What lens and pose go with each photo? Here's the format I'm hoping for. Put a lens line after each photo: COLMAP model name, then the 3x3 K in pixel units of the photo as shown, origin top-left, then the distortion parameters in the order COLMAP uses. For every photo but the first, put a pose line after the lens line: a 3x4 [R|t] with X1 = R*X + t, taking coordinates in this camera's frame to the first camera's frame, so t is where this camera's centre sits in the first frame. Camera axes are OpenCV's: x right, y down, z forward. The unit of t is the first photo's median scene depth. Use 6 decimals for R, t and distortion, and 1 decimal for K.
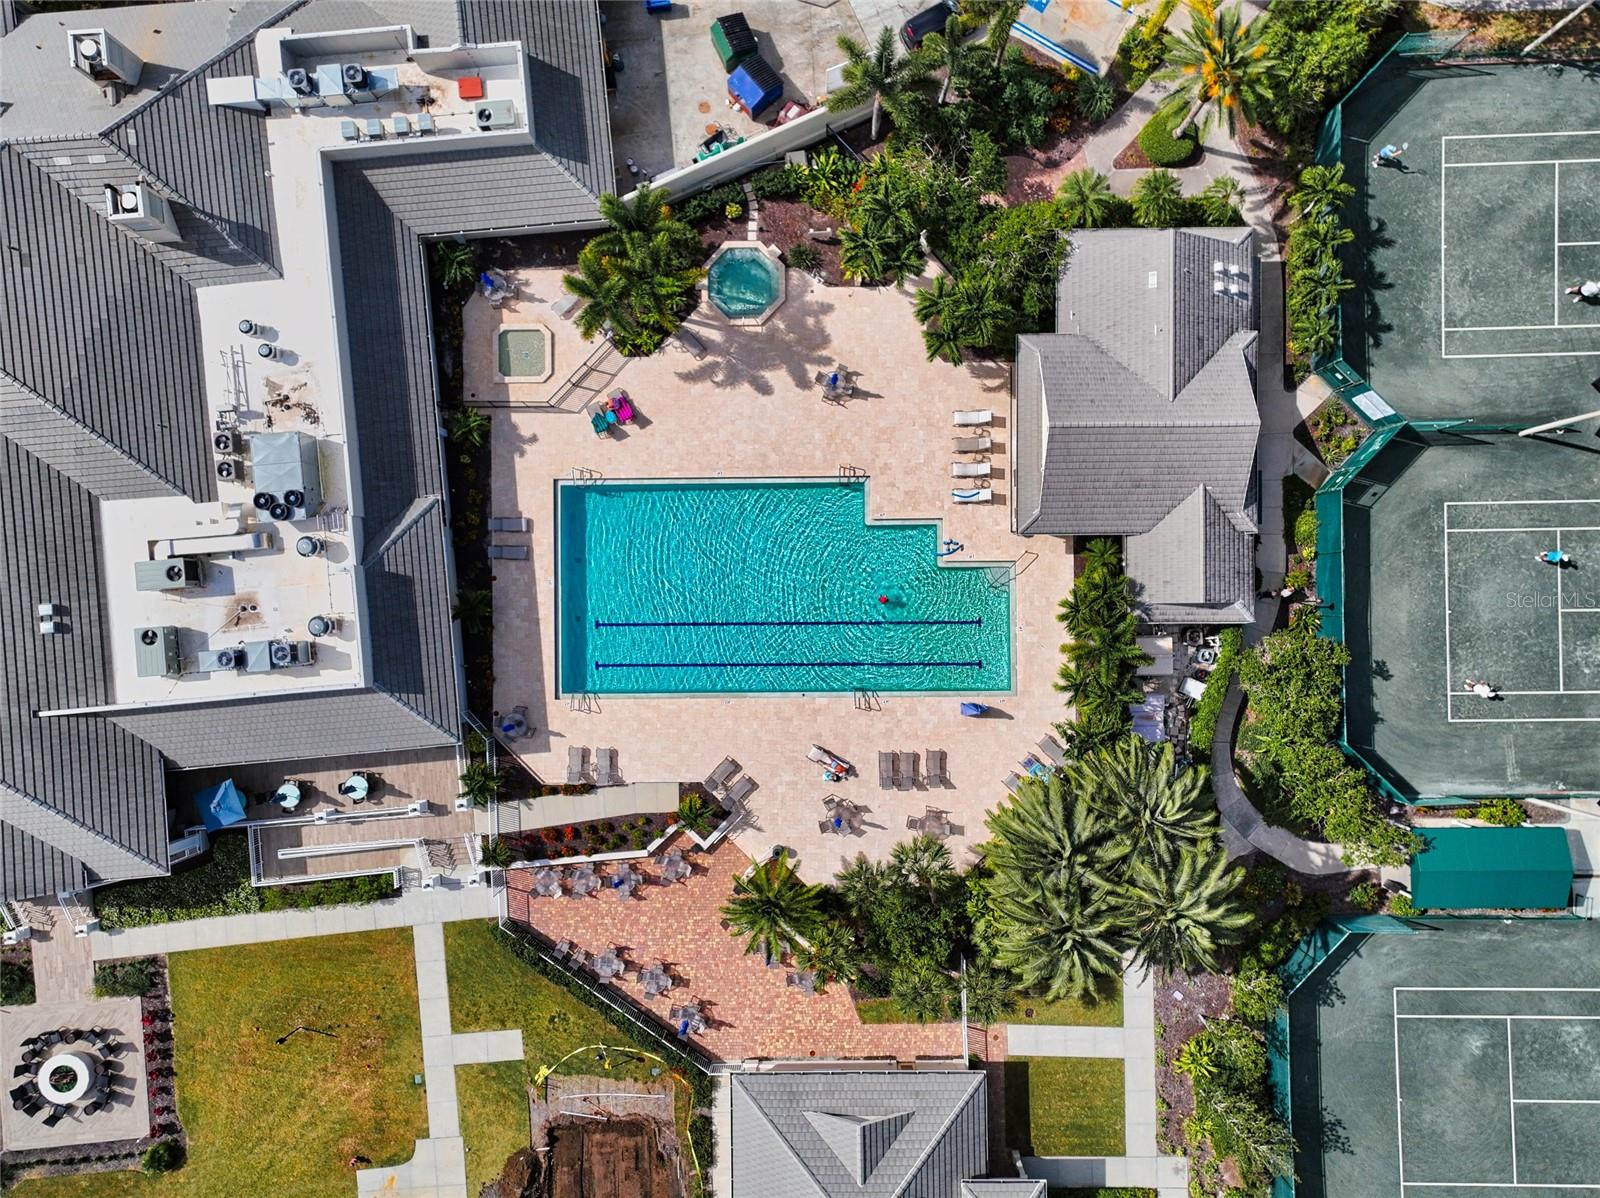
lens RADIAL K [[1101.0, 0, 800.0], [0, 1101.0, 599.0], [0, 0, 1]] dist [0.004937, 0.001710]
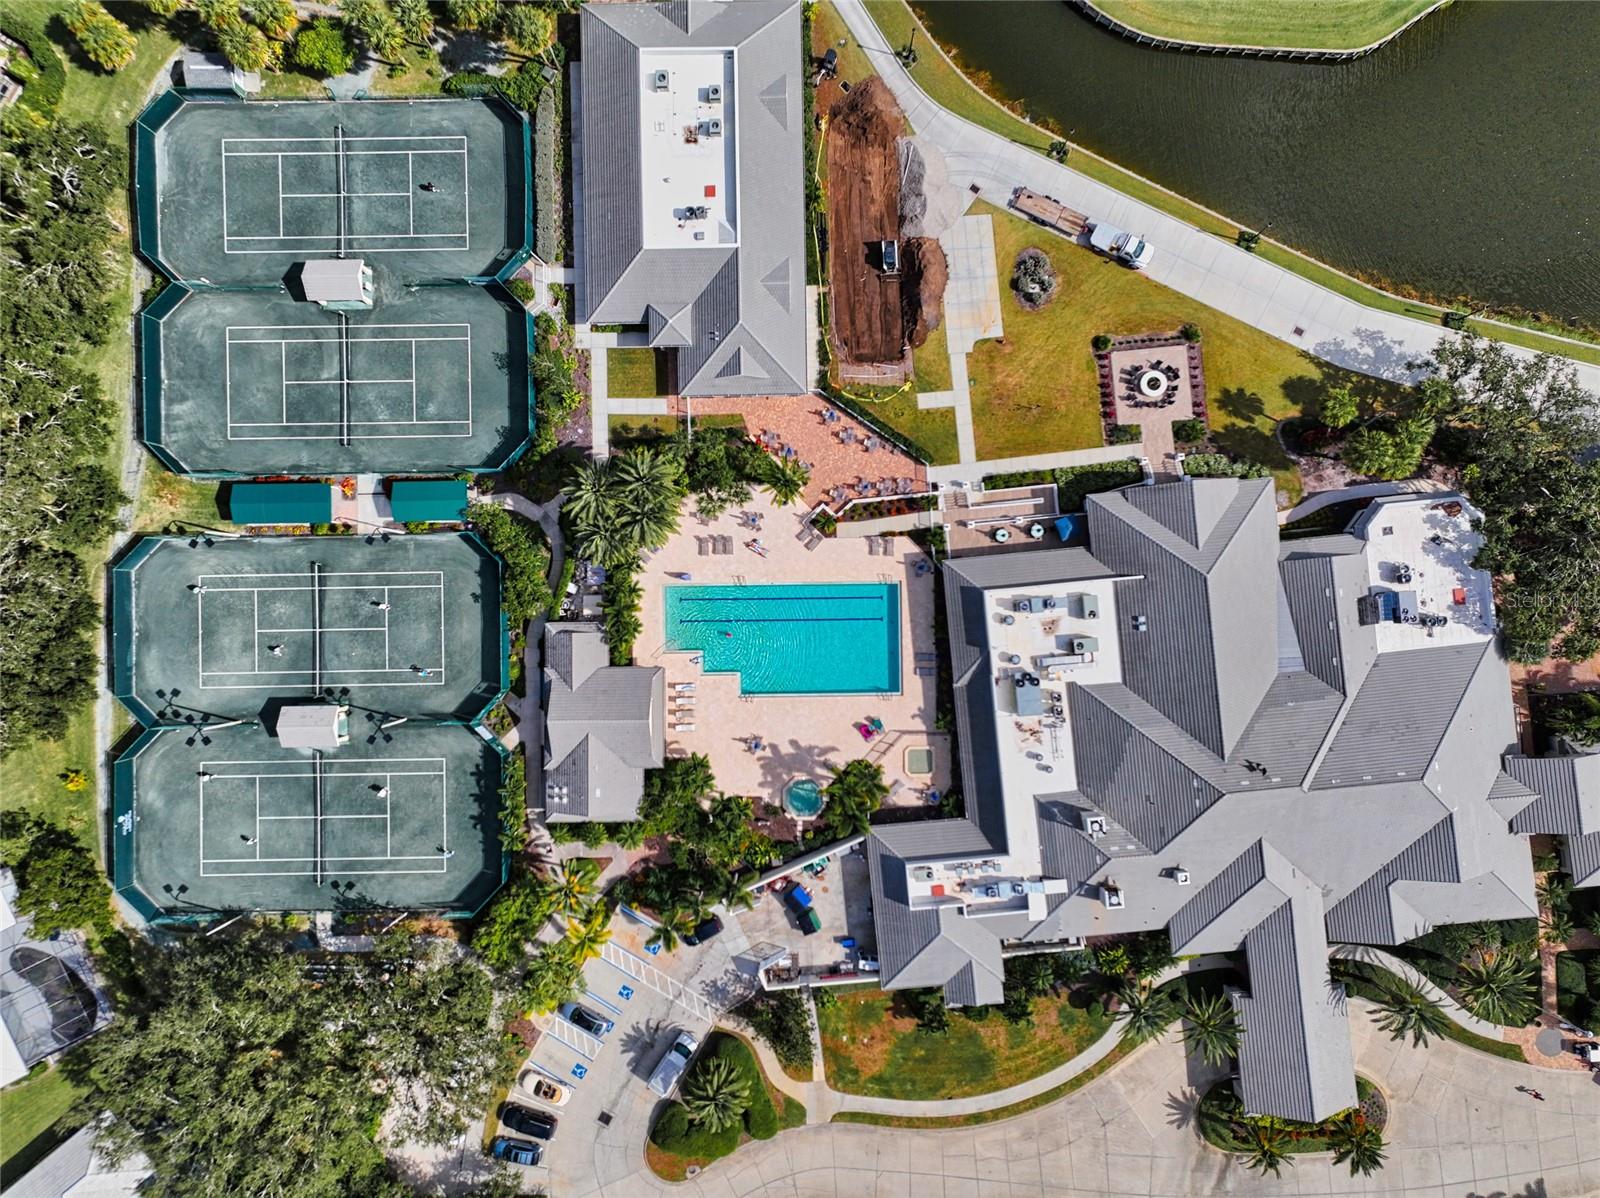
lens RADIAL K [[1101.0, 0, 800.0], [0, 1101.0, 599.0], [0, 0, 1]] dist [0.004937, 0.001710]
pose [[-0.999671, 0.004483, 0.025265, -0.095171], [-0.004100, -0.999876, 0.015201, 0.031111], [0.025330, 0.015093, 0.999565, -0.936464]]
